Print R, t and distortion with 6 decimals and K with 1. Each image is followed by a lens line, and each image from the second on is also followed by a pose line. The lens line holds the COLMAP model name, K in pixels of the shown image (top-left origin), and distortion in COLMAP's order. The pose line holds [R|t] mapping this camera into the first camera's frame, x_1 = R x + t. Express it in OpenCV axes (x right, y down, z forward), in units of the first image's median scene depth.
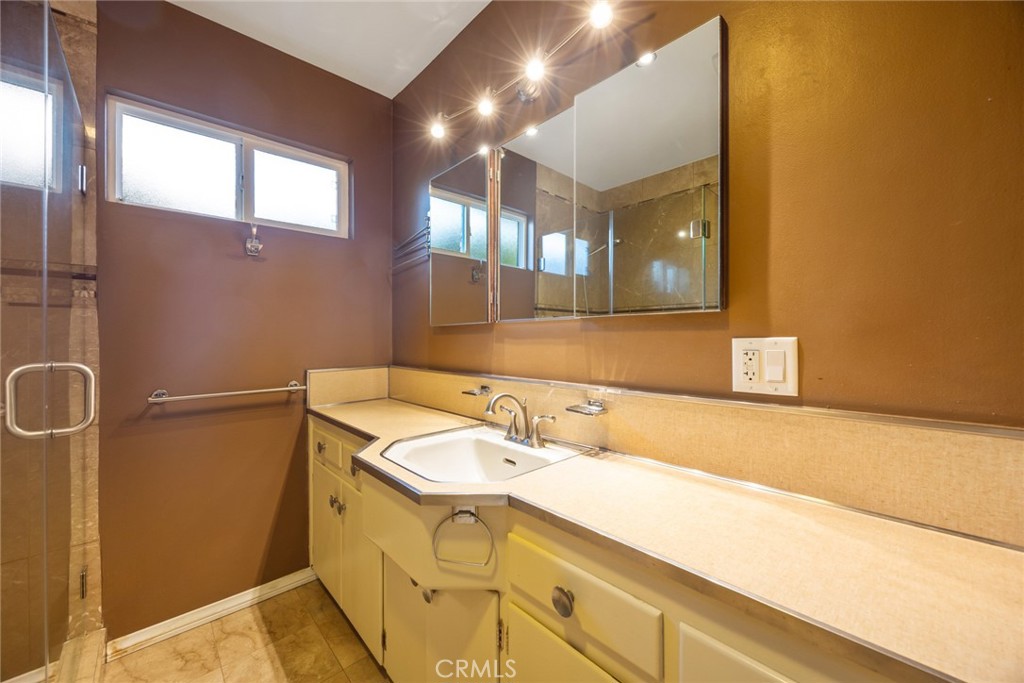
lens RADIAL K [[394.1, 0, 513.2], [0, 394.1, 338.0], [0, 0, 1]] dist [-0.000930, 0.000368]
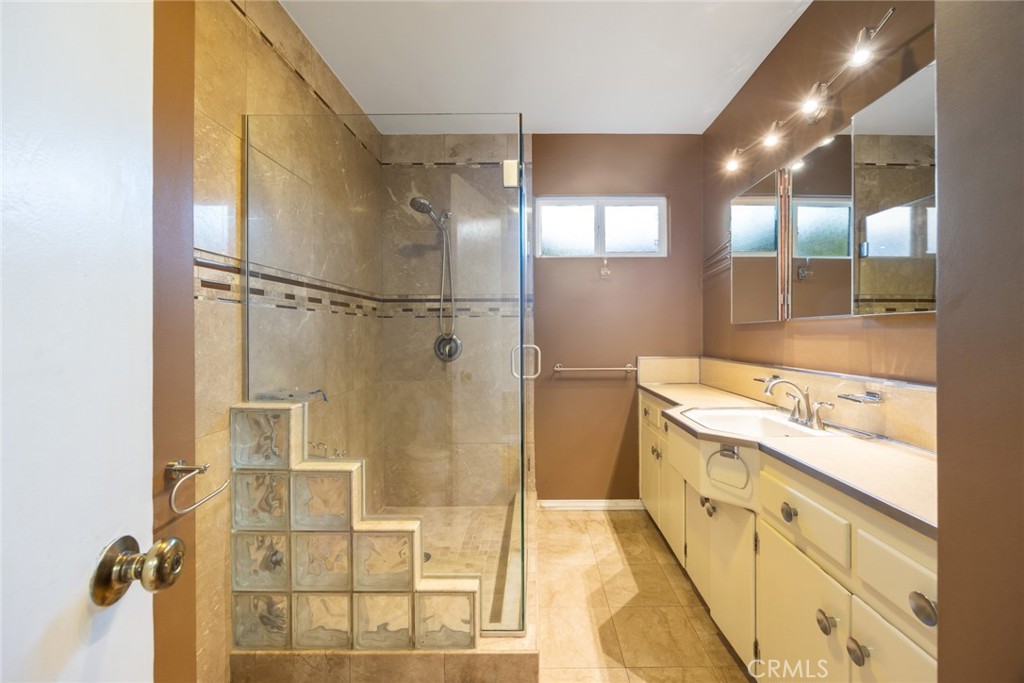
lens RADIAL K [[407.0, 0, 535.1], [0, 407.0, 323.3], [0, 0, 1]] dist [-0.001485, -0.000076]
pose [[0.736524, -0.013622, -0.676275, 0.232939], [-0.003138, 0.999718, -0.023555, -0.001085], [0.676404, 0.019471, 0.736273, -0.386629]]
